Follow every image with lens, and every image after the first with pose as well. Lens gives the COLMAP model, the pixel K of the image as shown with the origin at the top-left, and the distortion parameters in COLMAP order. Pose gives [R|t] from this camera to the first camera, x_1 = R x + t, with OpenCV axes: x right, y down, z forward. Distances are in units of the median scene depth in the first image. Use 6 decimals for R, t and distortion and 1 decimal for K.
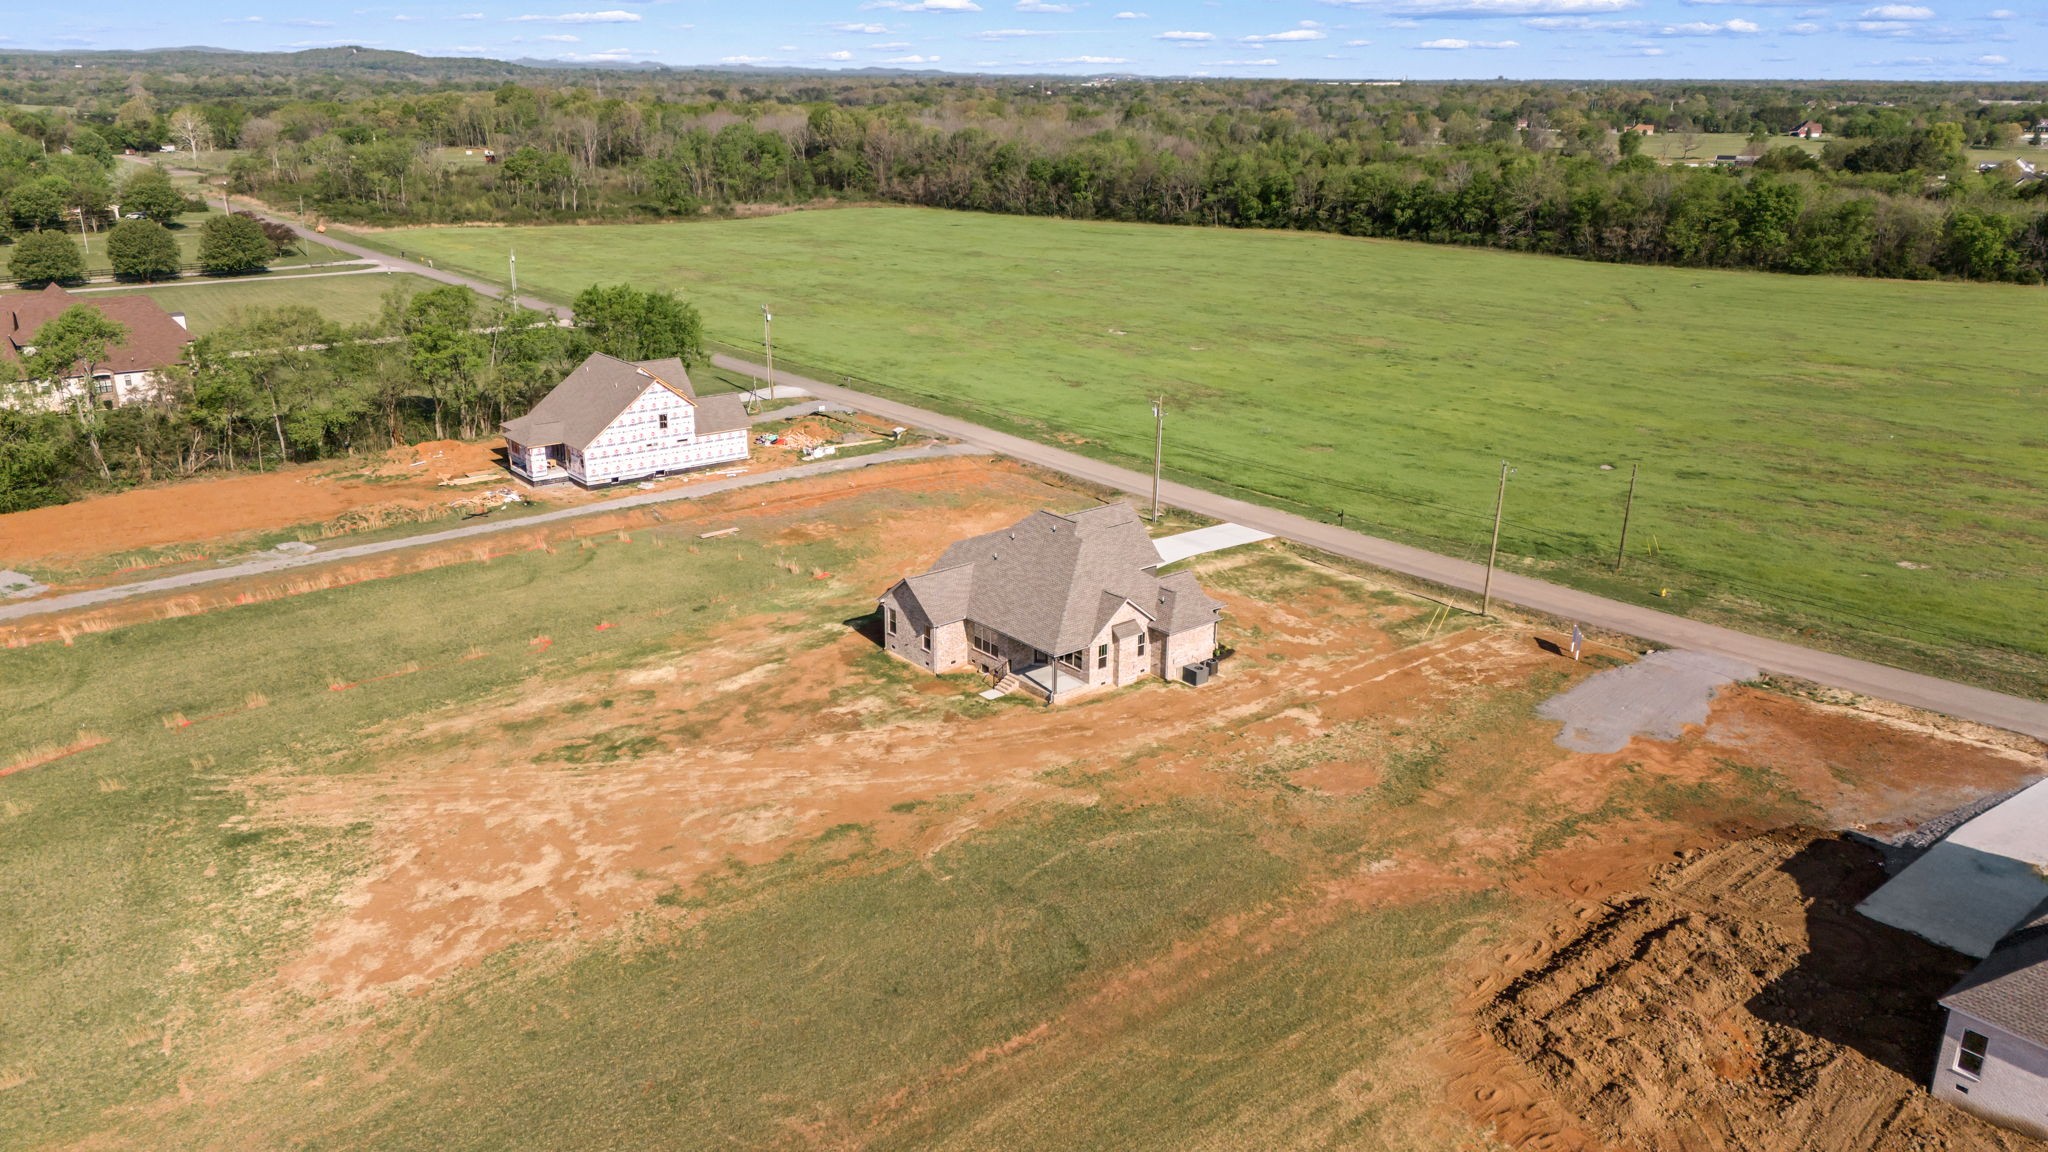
lens RADIAL K [[1612.2, 0, 1018.4], [0, 1612.2, 563.1], [0, 0, 1]] dist [-0.031213, -0.005846]
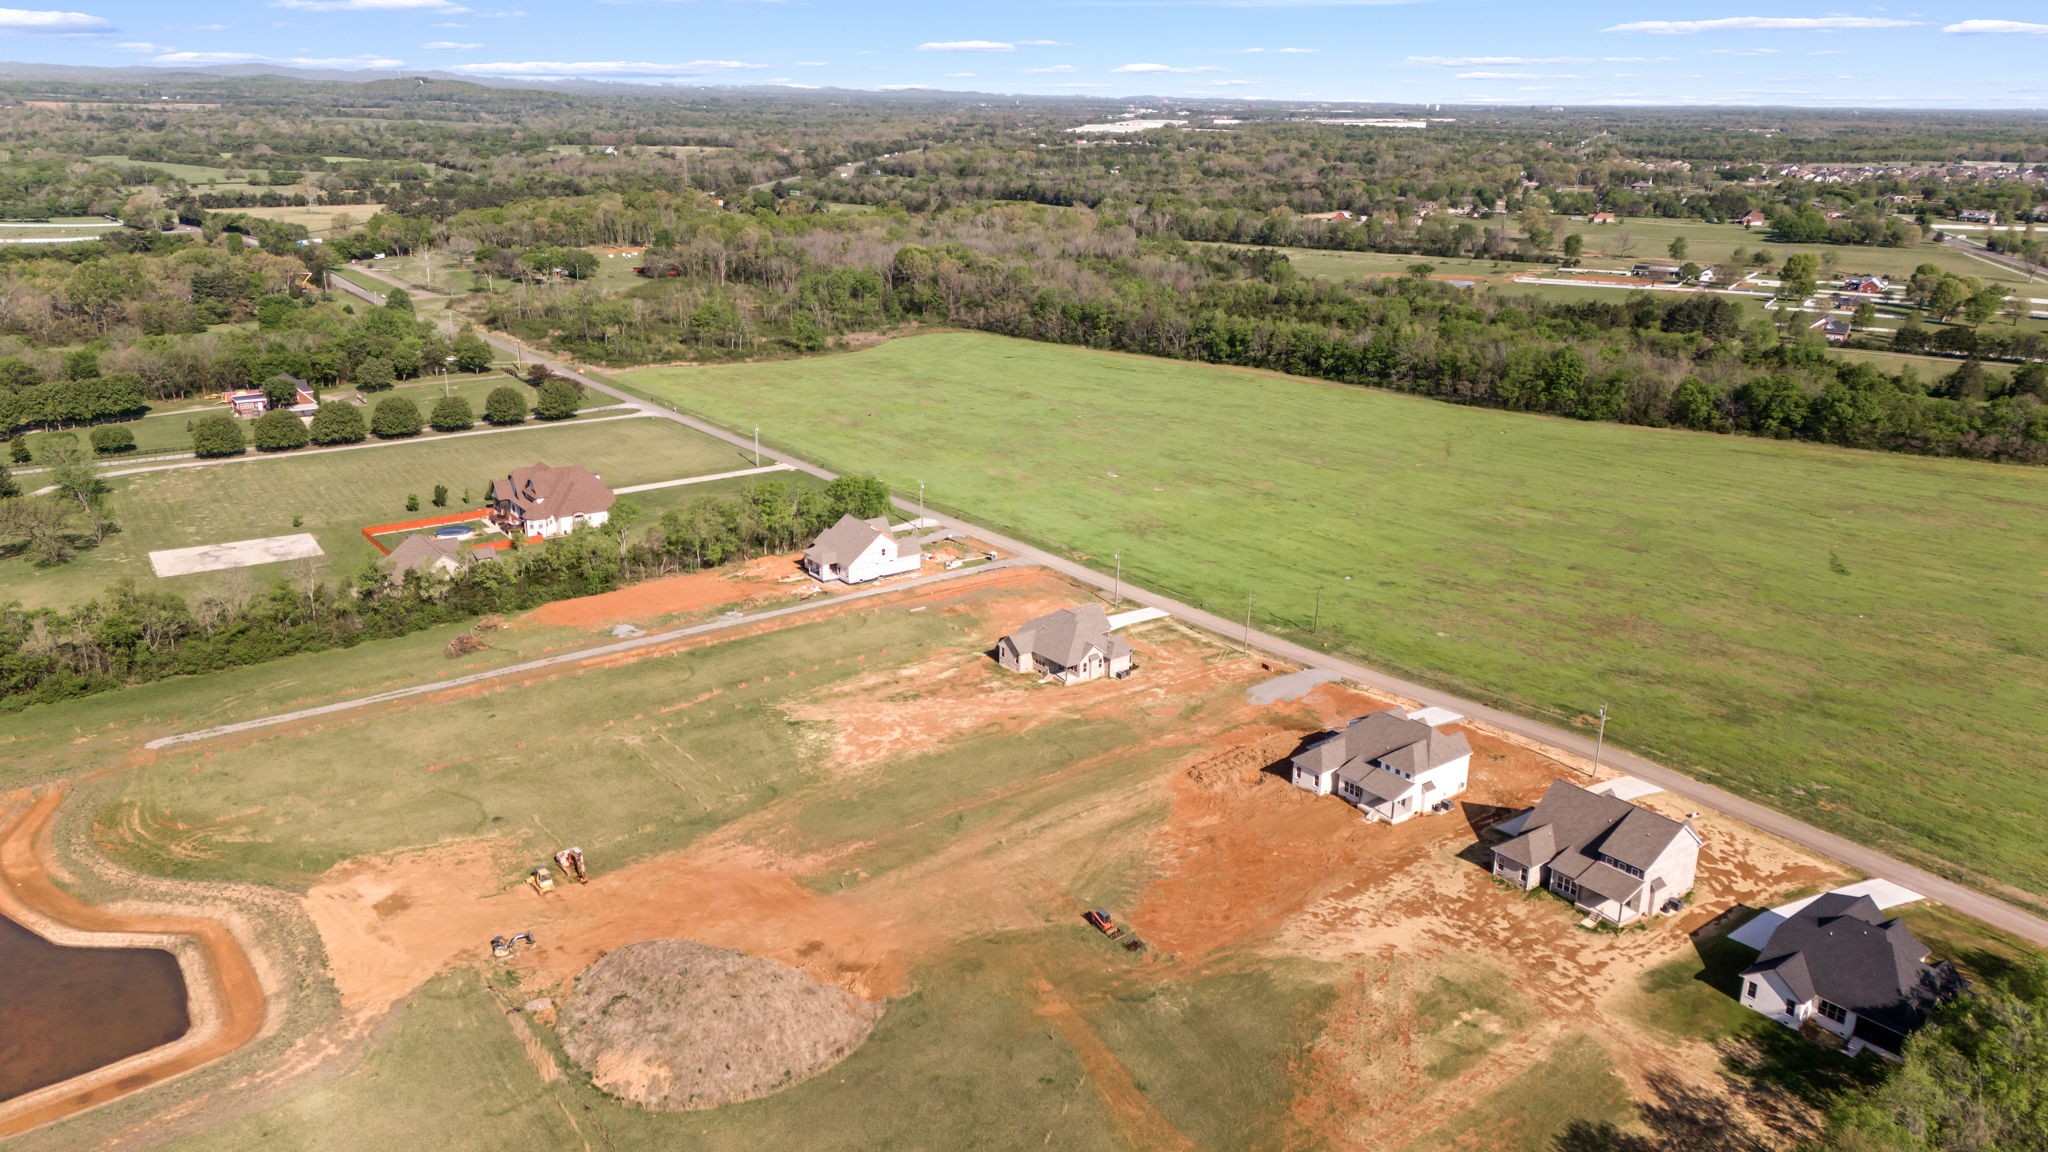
lens RADIAL K [[1612.2, 0, 1024.1], [0, 1612.2, 577.4], [0, 0, 1]] dist [-0.031213, -0.005846]
pose [[0.999759, 0.015869, -0.015200, -0.005754], [-0.015882, 0.999874, -0.000741, -0.053457], [0.015186, 0.000982, 0.999884, -1.023224]]
